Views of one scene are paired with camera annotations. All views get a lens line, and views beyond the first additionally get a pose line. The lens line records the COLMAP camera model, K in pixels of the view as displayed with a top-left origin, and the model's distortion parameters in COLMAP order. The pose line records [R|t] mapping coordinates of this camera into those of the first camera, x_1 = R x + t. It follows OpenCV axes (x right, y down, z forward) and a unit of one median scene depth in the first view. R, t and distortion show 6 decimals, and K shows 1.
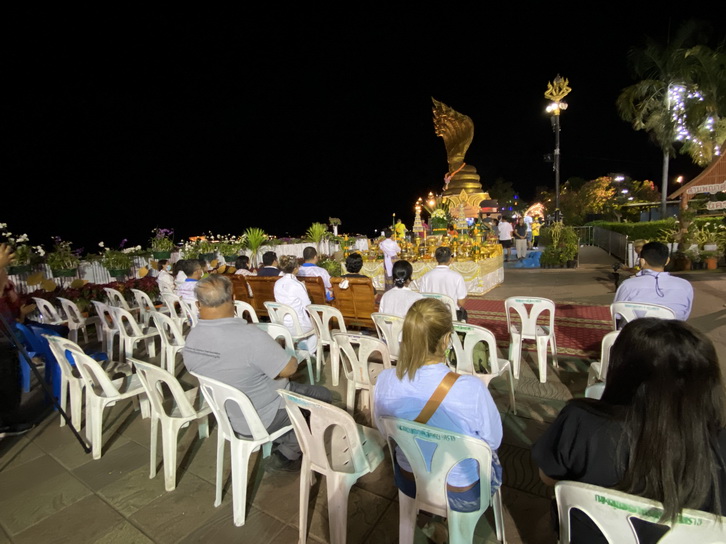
lens RADIAL K [[338.8, 0, 363.0], [0, 338.8, 272.0], [0, 0, 1]] dist [0.022568, -0.000488]
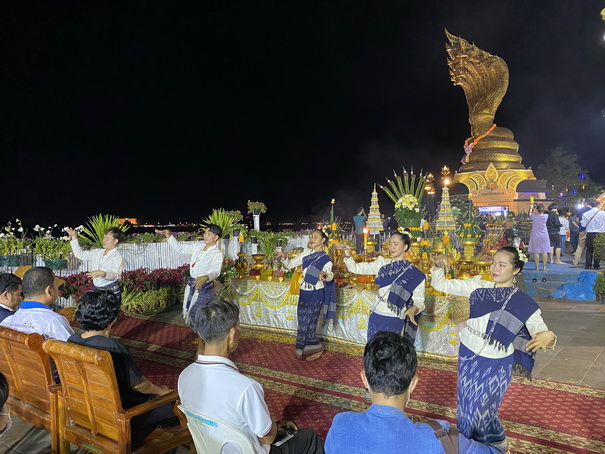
lens RADIAL K [[493.7, 0, 302.5], [0, 493.7, 227.0], [0, 0, 1]] dist [-0.004919, -0.001450]
pose [[0.994121, 0.038125, -0.101345, 0.033030], [-0.048220, 0.993908, -0.099106, -0.008960], [0.096949, 0.103410, 0.989903, 0.035765]]
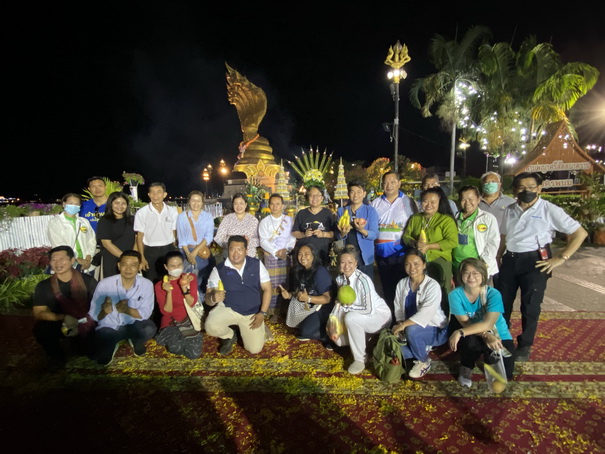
lens RADIAL K [[309.0, 0, 302.5], [0, 309.0, 227.0], [0, 0, 1]] dist [0.089772, -0.081430]
pose [[0.887229, -0.009859, 0.461224, -0.025507], [0.023614, 0.999432, -0.024061, -0.012240], [-0.460725, 0.032239, 0.886957, 0.110338]]
